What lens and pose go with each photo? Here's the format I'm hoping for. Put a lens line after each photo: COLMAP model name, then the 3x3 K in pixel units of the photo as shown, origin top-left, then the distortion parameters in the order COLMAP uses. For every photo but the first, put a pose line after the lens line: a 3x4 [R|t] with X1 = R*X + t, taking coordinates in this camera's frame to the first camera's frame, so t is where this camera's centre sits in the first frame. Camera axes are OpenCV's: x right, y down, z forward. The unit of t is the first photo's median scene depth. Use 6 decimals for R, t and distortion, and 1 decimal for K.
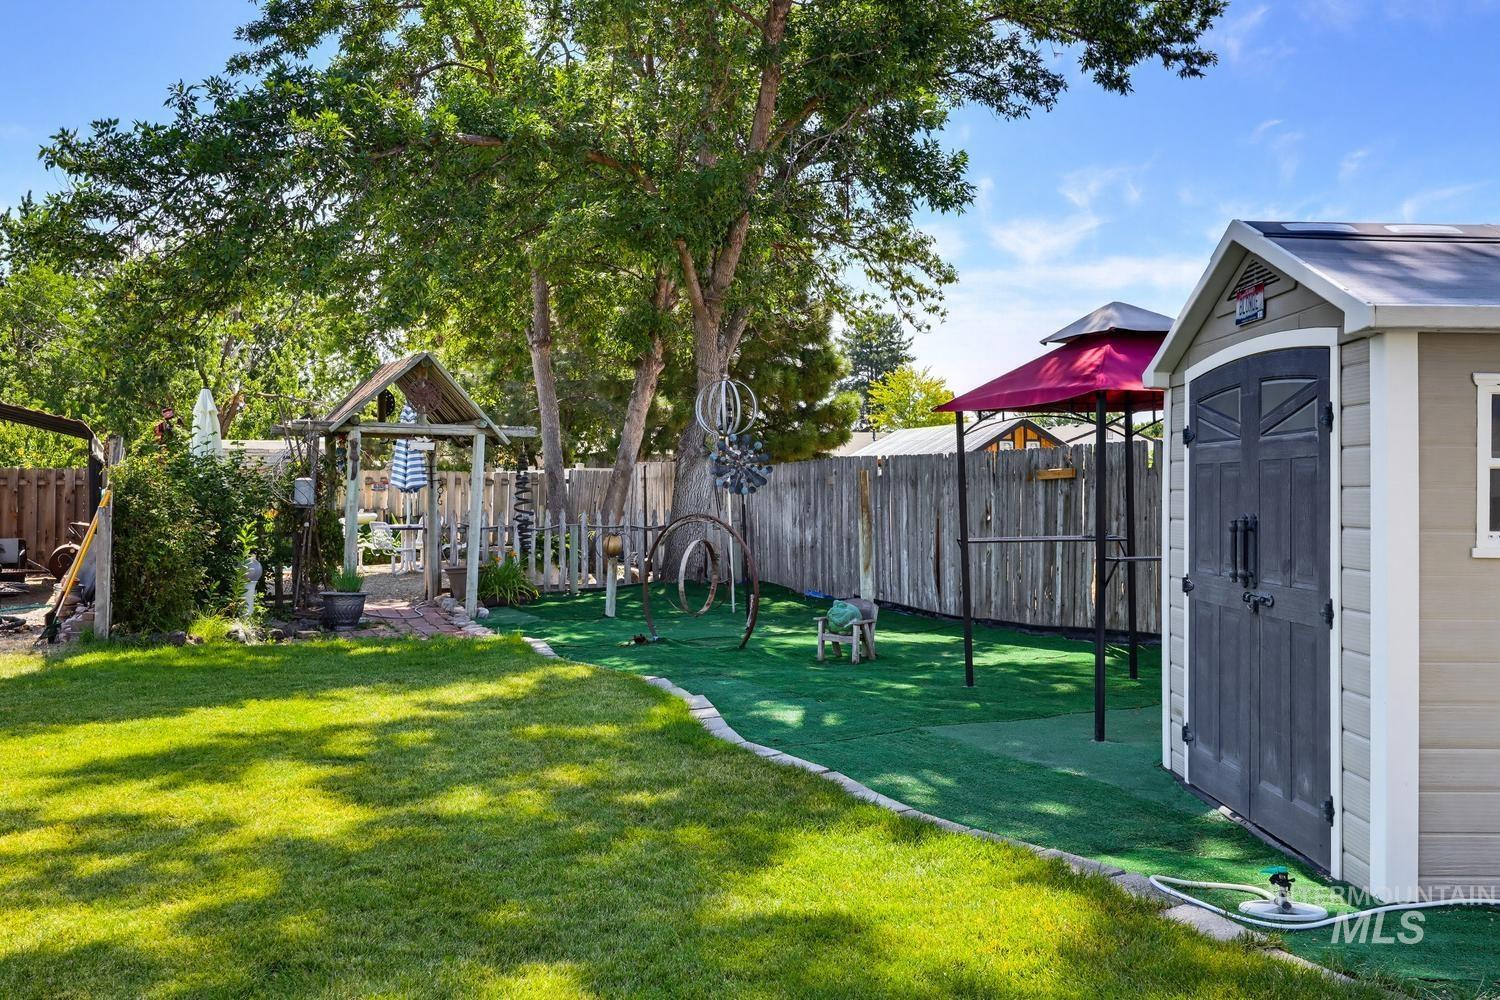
lens RADIAL K [[1374.7, 0, 749.7], [0, 1374.7, 490.7], [0, 0, 1]] dist [0.000039, 0.000000]
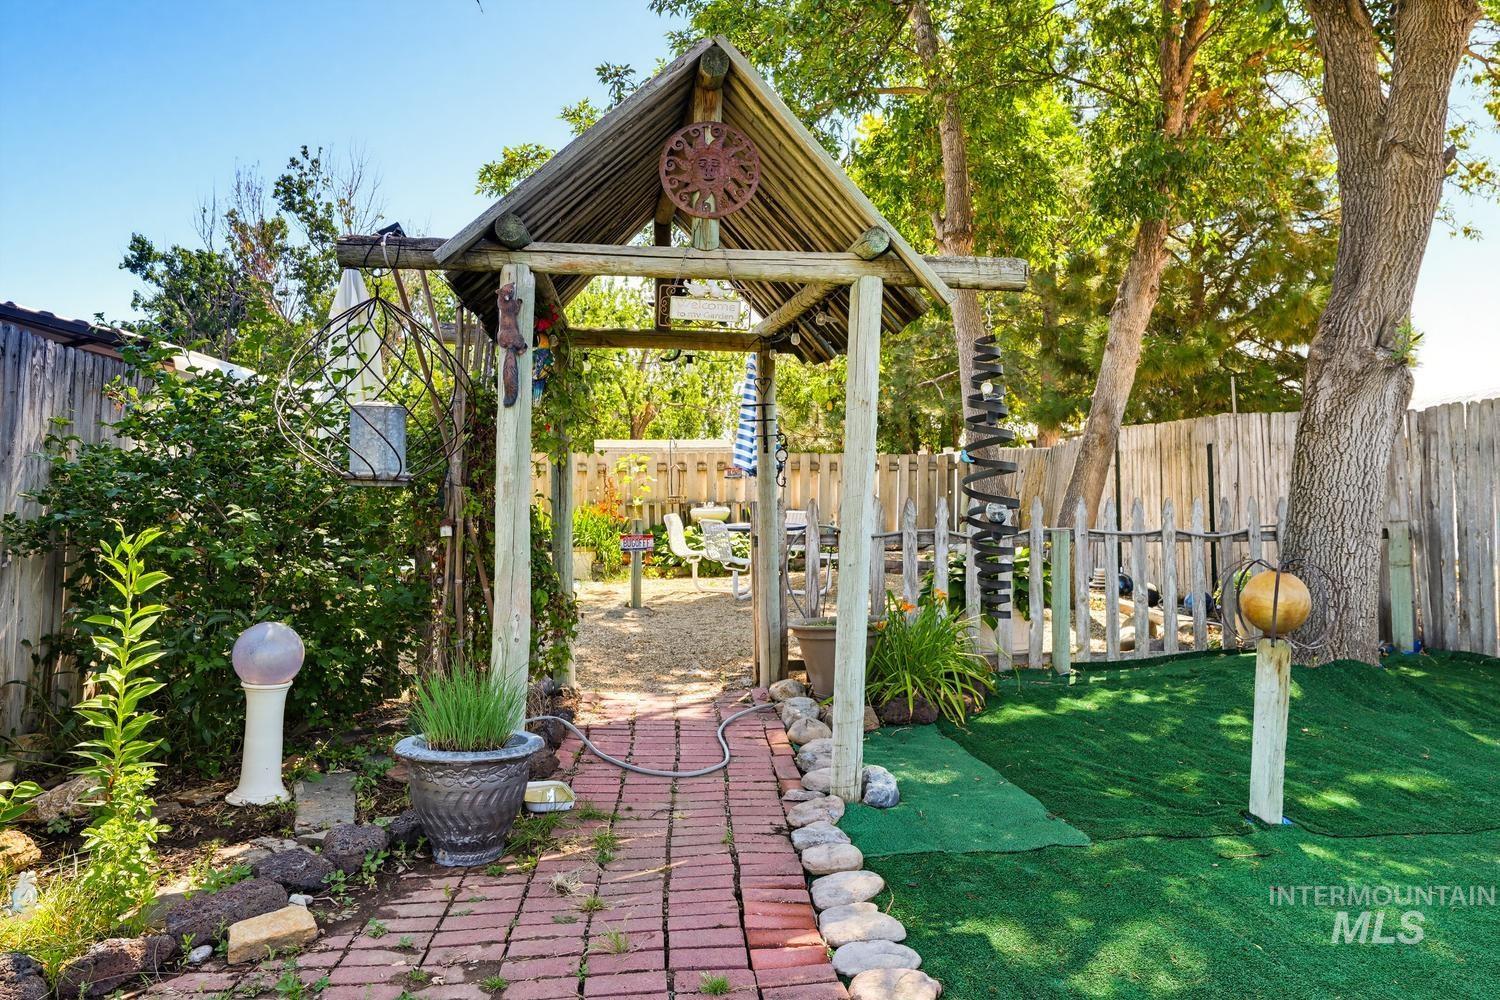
lens RADIAL K [[1109.0, 0, 747.6], [0, 1109.0, 494.0], [0, 0, 1]] dist [-0.003371, -0.000125]
pose [[0.957141, -0.005394, -0.289572, -0.127795], [0.006122, 0.999980, 0.001609, 0.012089], [0.289558, -0.003313, 0.957155, 0.638725]]
